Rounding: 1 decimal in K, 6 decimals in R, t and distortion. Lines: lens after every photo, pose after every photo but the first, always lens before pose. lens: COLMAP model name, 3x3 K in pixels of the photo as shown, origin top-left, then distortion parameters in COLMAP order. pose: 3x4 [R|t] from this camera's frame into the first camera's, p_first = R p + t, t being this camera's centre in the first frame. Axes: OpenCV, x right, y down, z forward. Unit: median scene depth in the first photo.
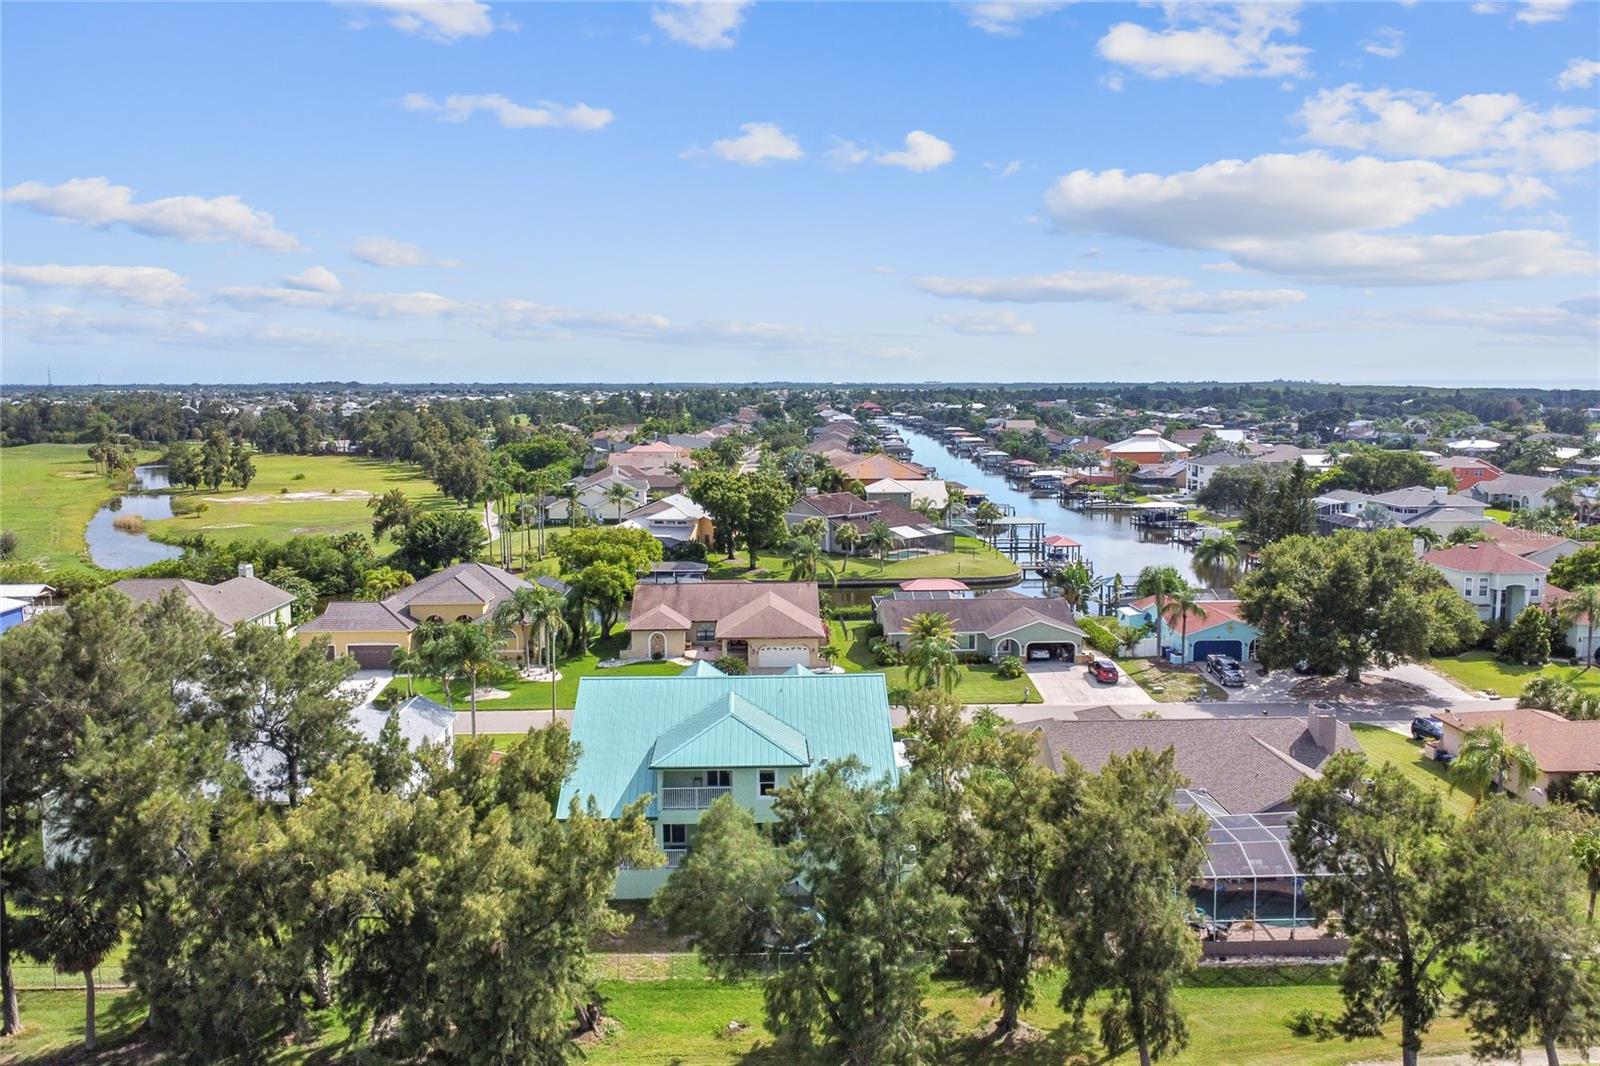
lens RADIAL K [[1247.5, 0, 804.5], [0, 1247.5, 528.6], [0, 0, 1]] dist [0.001621, -0.003137]
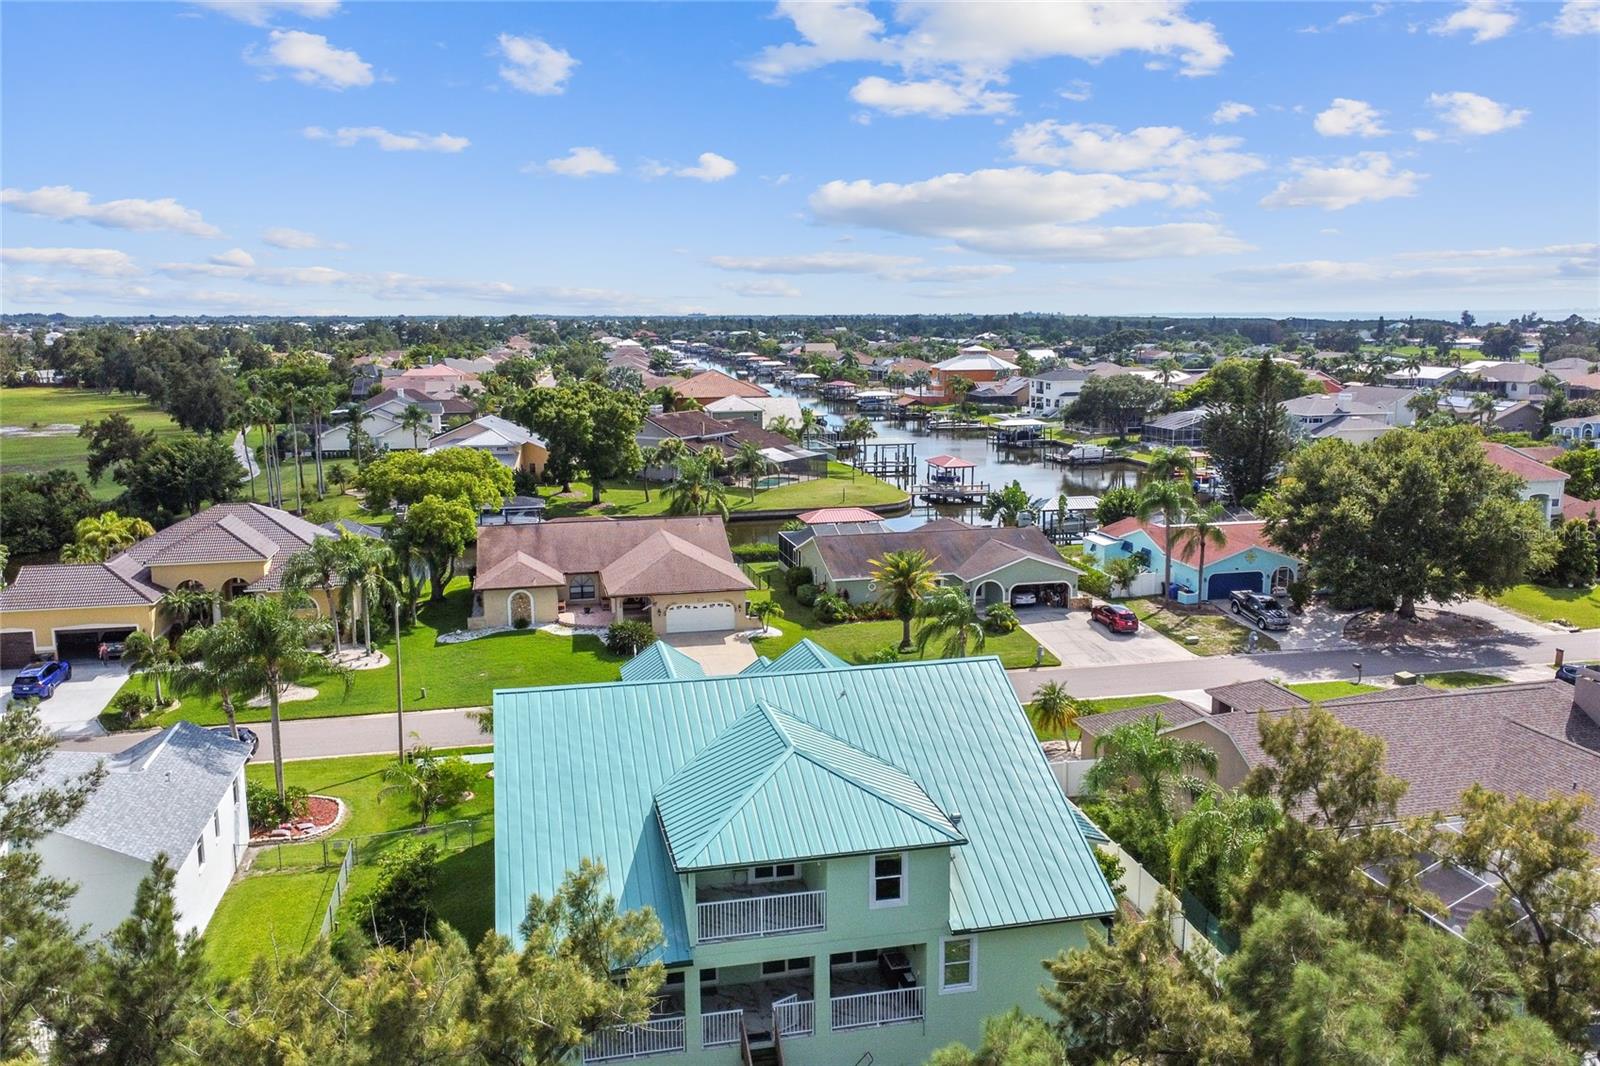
lens RADIAL K [[1247.5, 0, 804.5], [0, 1247.5, 528.6], [0, 0, 1]] dist [0.001621, -0.003137]
pose [[0.982408, -0.032036, 0.183981, -0.071273], [0.022320, 0.998257, 0.054637, 0.008836], [-0.185411, -0.049570, 0.981410, 0.209901]]
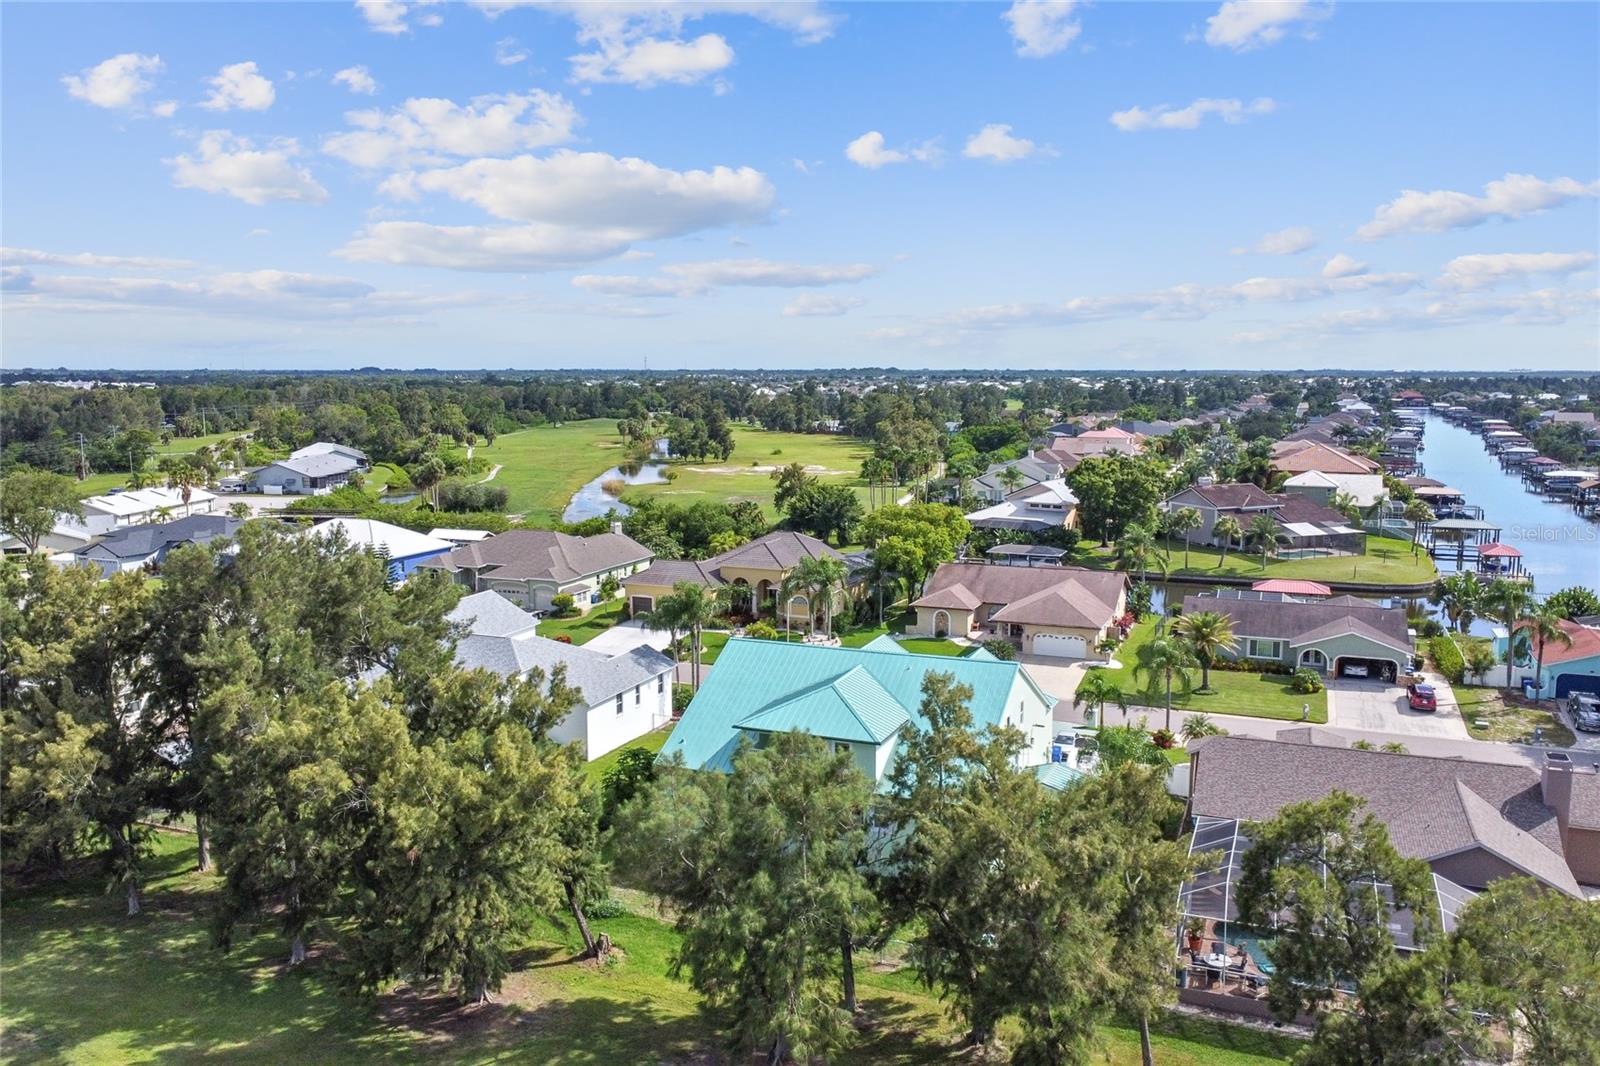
lens RADIAL K [[1241.0, 0, 804.2], [0, 1241.0, 534.1], [0, 0, 1]] dist [0.002592, -0.006379]
pose [[0.913223, 0.056393, -0.403539, 0.145868], [-0.050103, 0.998402, 0.026138, 0.001308], [0.404368, -0.003652, 0.914589, 0.037029]]
